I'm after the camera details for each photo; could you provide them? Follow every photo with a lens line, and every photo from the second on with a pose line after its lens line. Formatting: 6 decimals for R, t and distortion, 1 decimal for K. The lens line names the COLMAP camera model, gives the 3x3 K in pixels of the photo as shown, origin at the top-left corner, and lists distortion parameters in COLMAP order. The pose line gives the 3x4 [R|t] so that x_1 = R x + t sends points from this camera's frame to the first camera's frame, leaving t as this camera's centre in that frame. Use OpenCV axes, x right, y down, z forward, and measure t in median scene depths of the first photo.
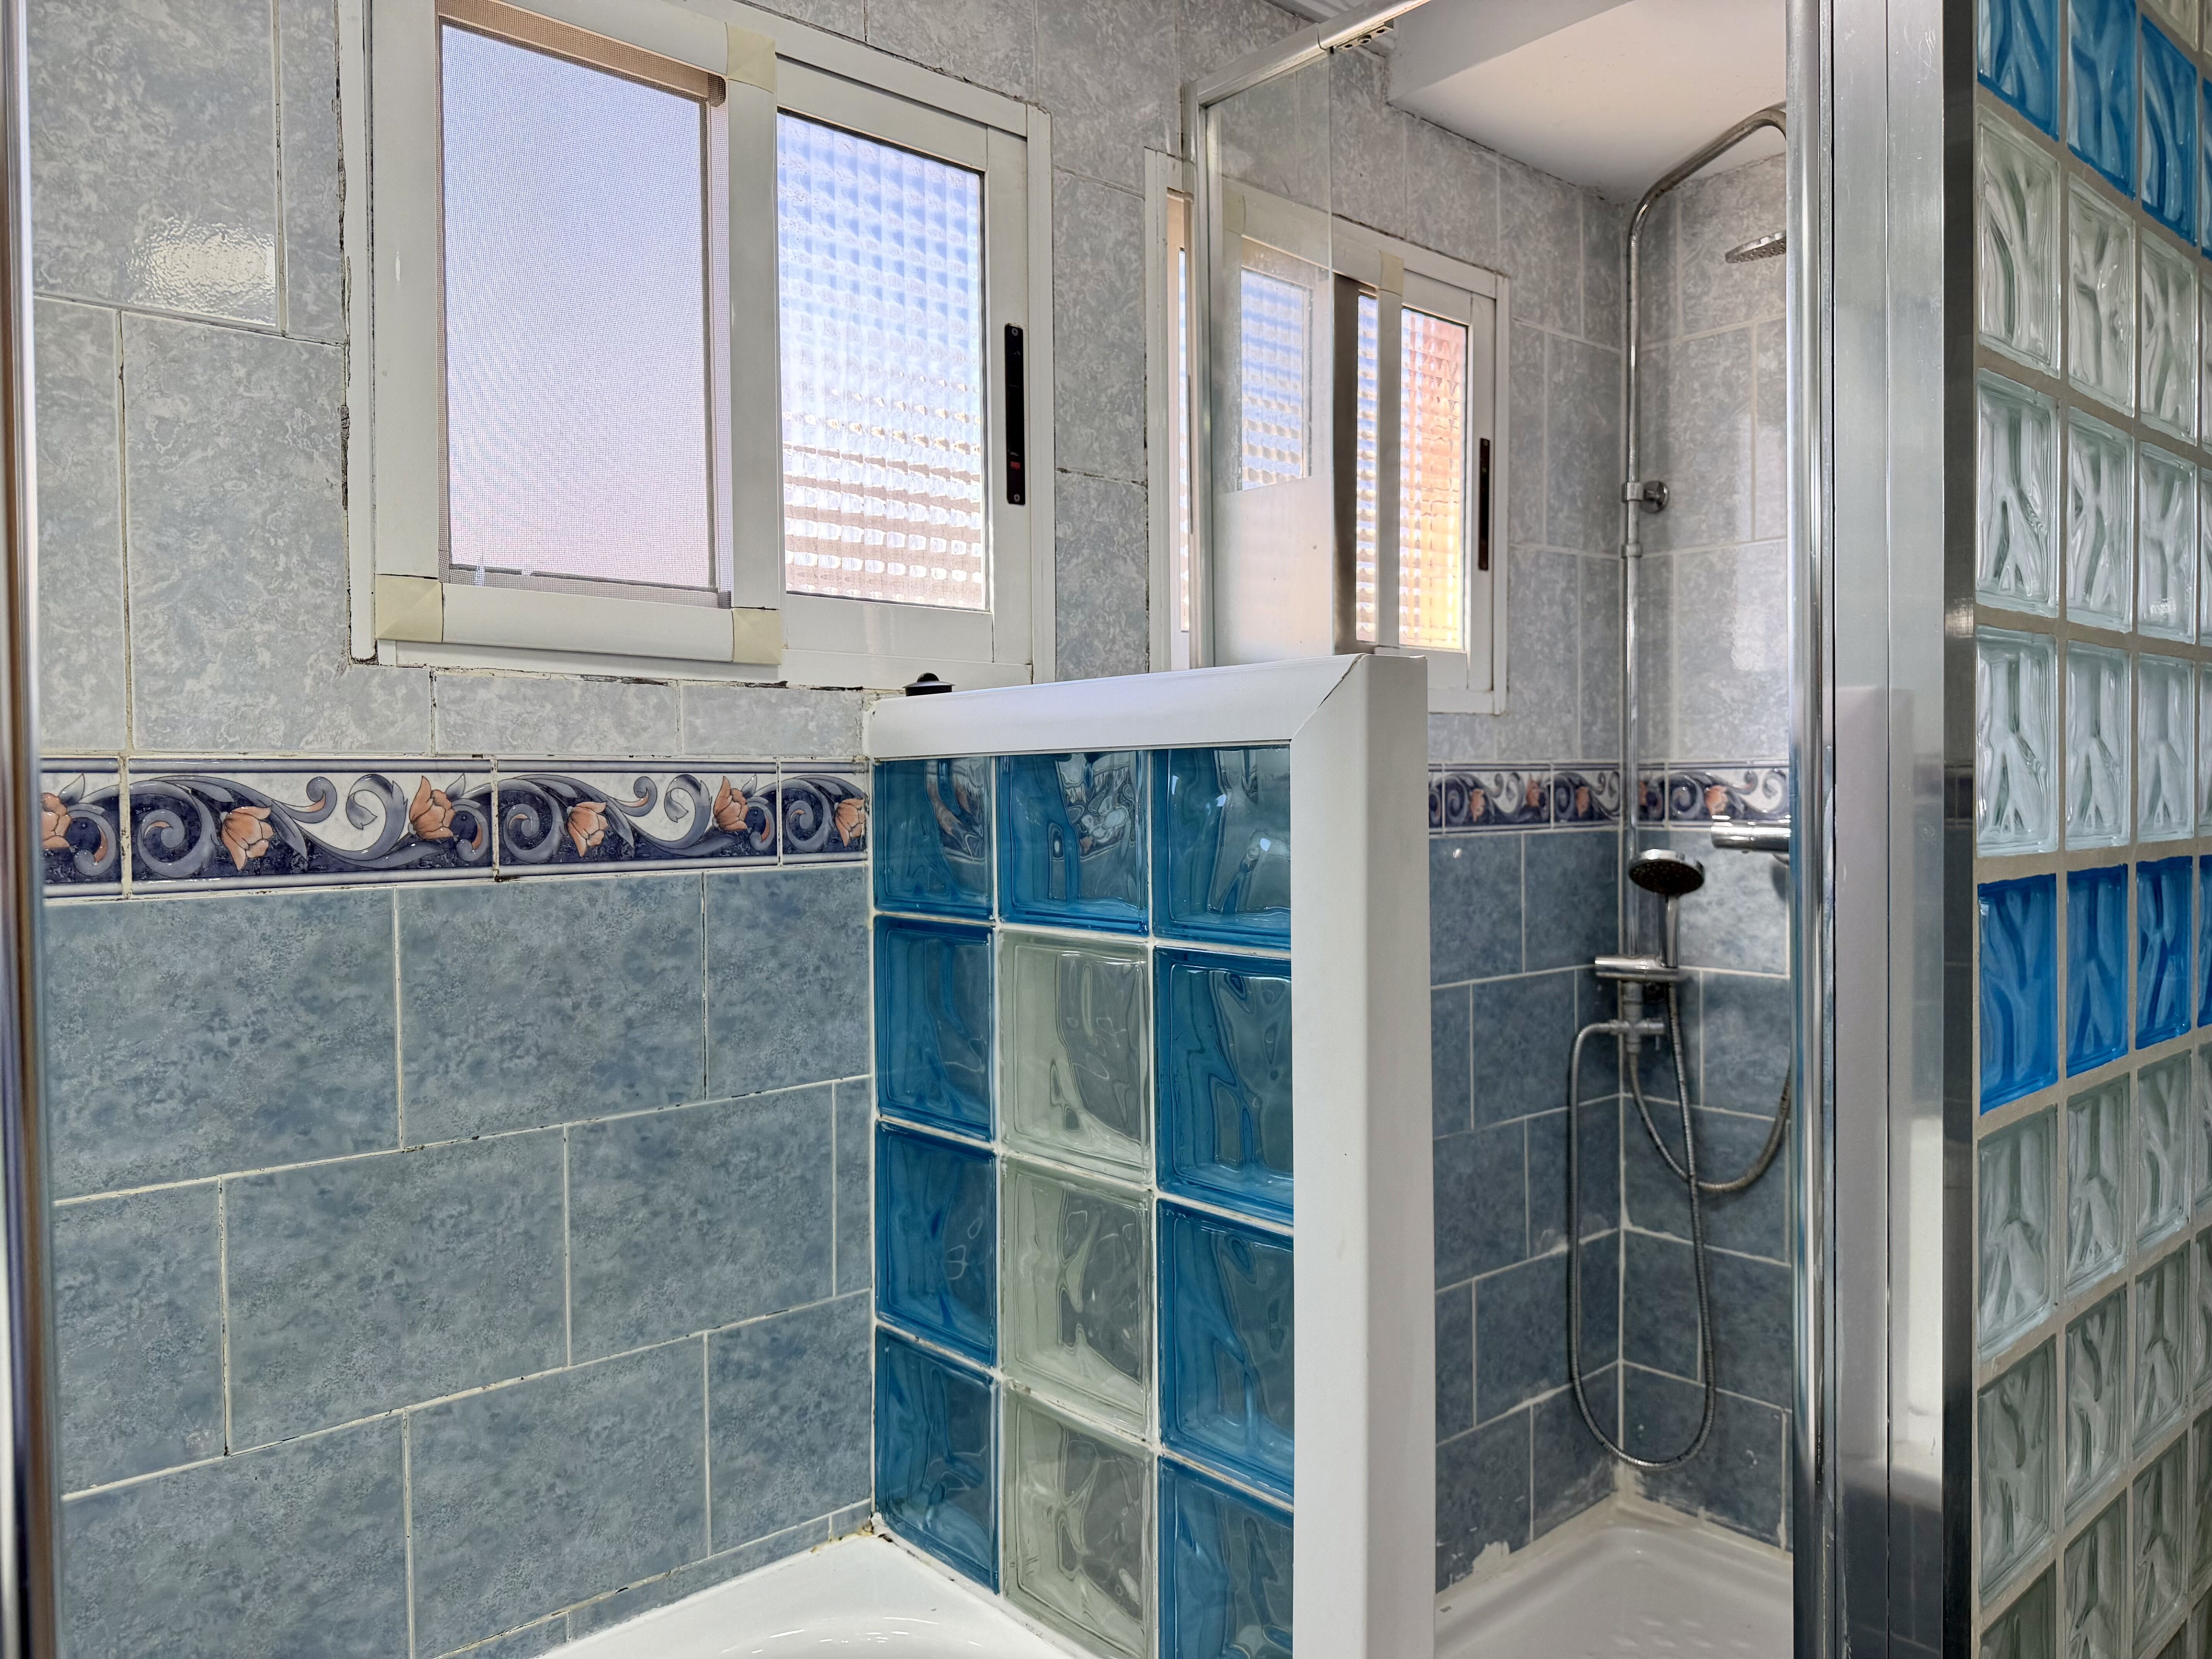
lens RADIAL K [[1539.8, 0, 1106.0], [0, 1539.8, 829.5], [0, 0, 1]] dist [0.176223, -0.402660]
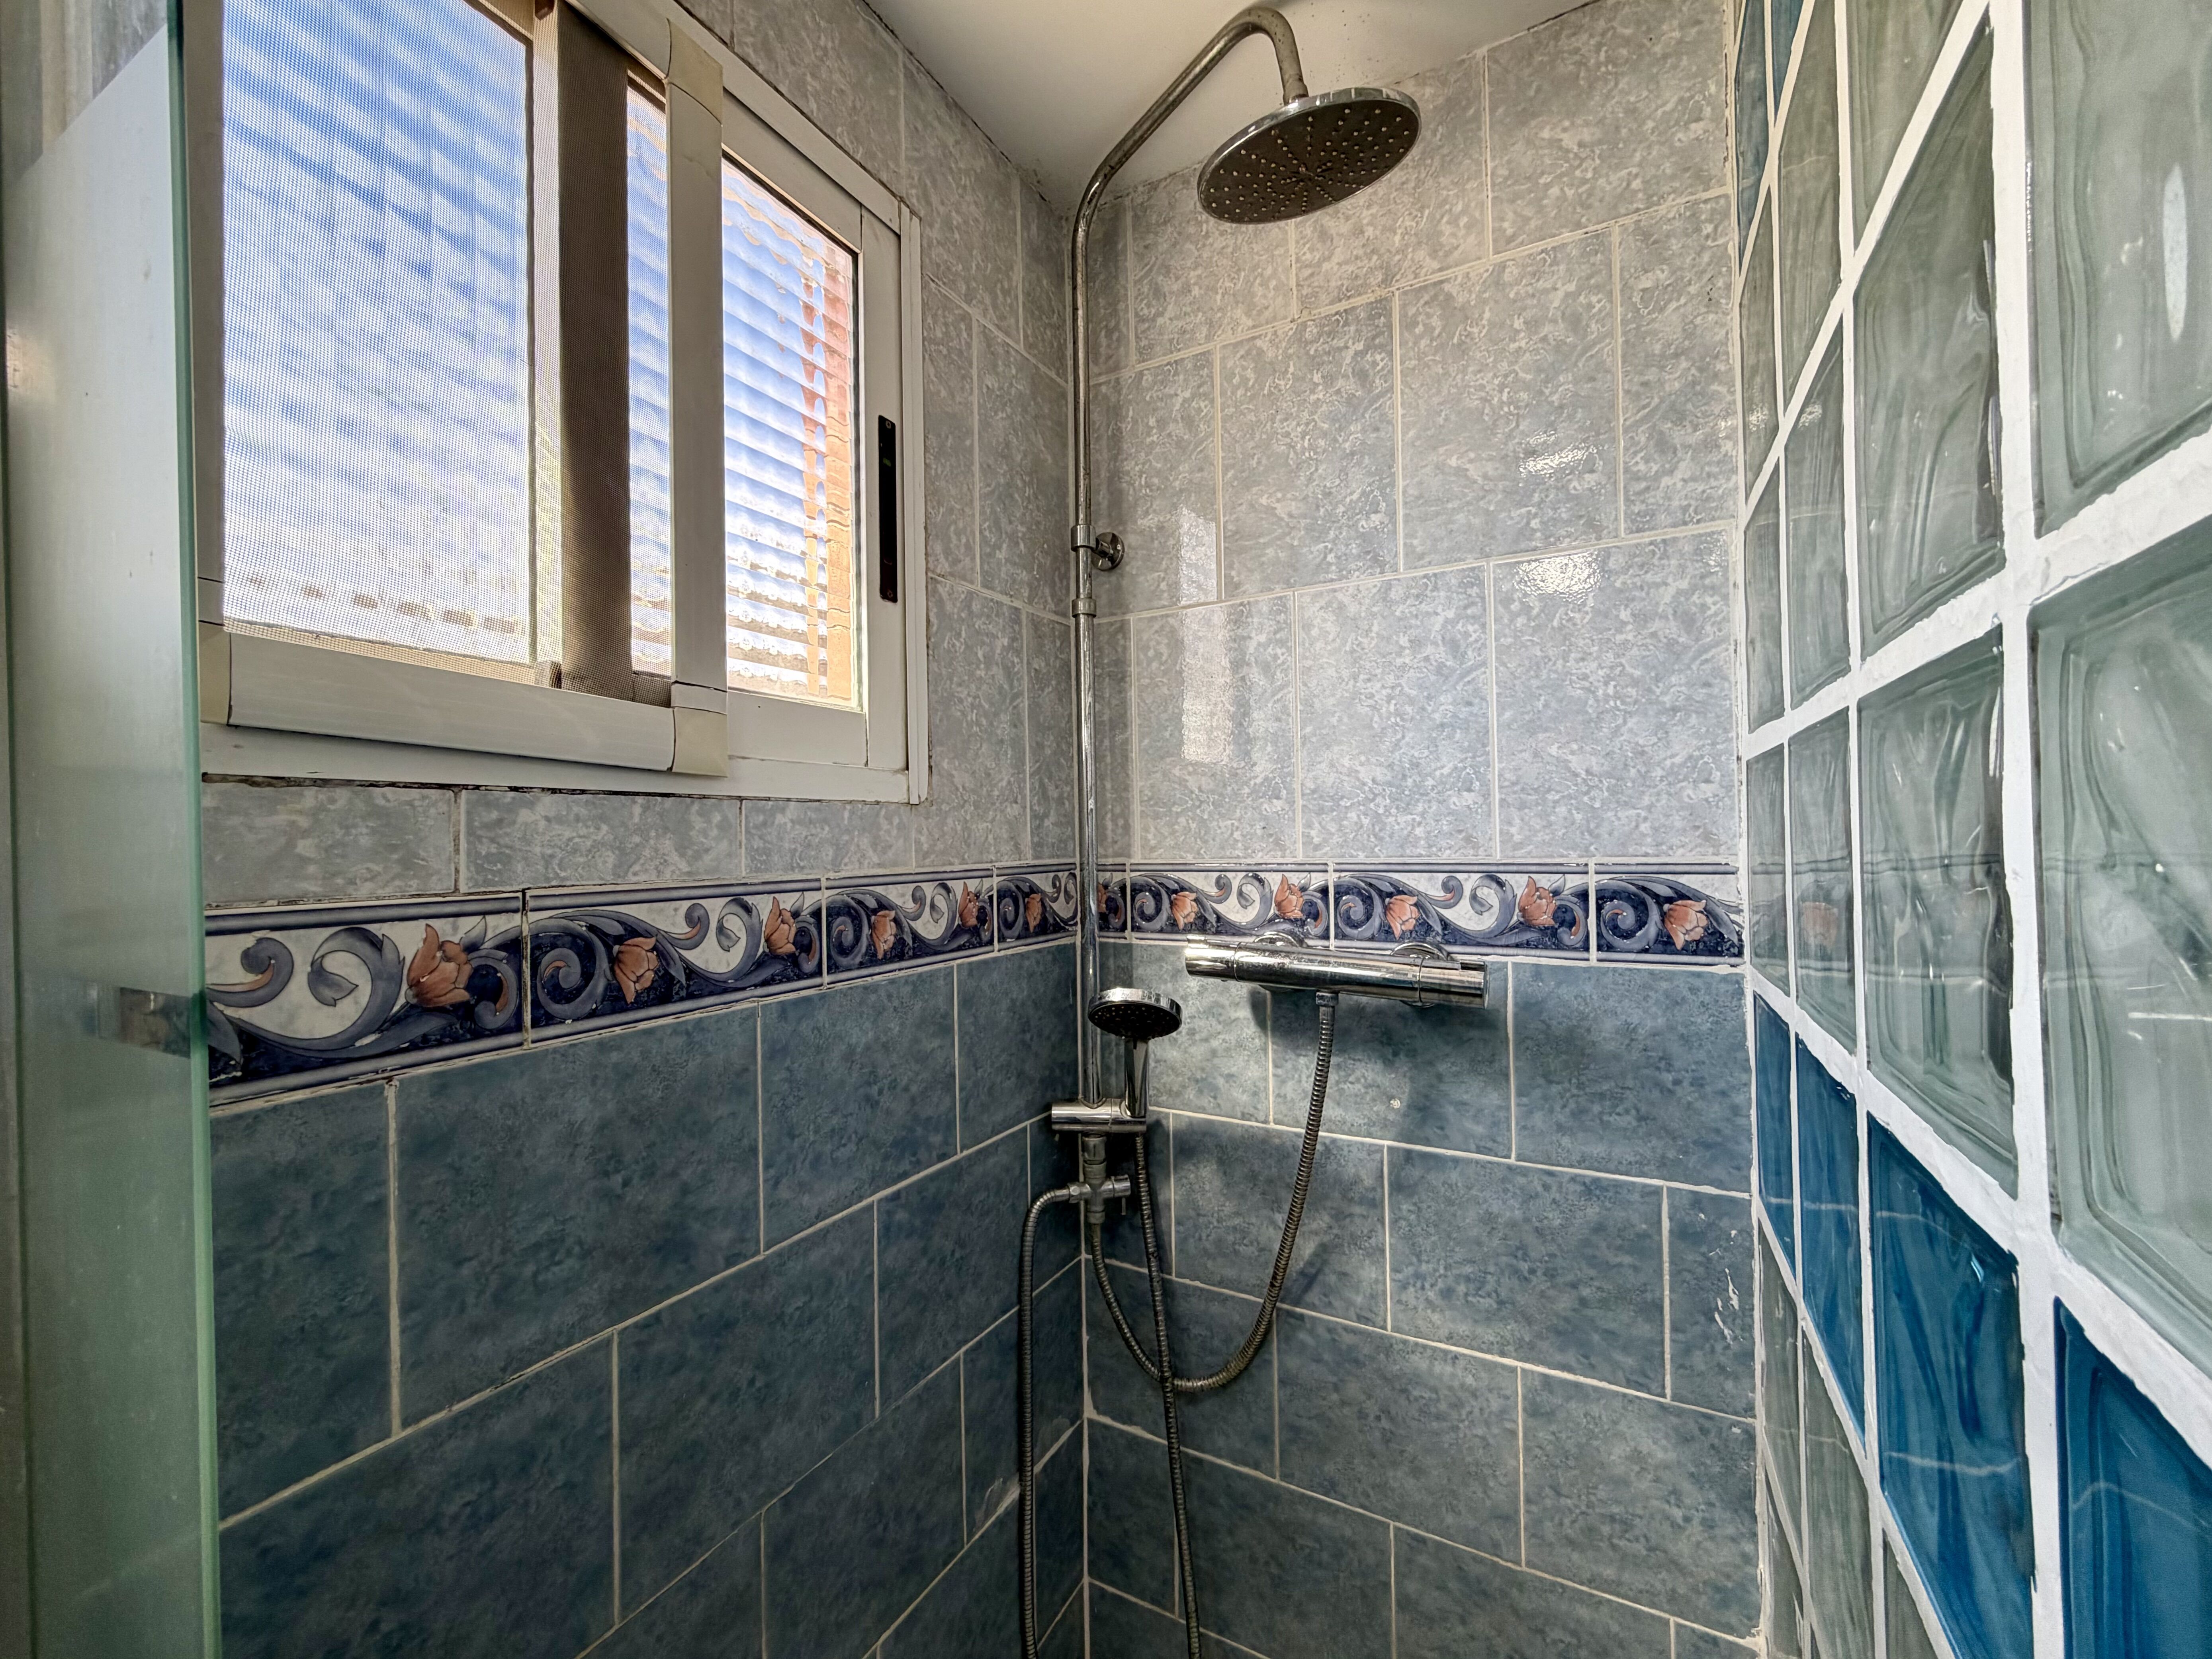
lens RADIAL K [[883.5, 0, 1096.5], [0, 883.5, 828.5], [0, 0, 1]] dist [-0.000667, 0.000333]
pose [[0.944360, -0.002185, 0.328907, 0.187882], [0.016704, 0.999006, -0.041324, -0.042521], [-0.328490, 0.044519, 0.943458, 0.561564]]
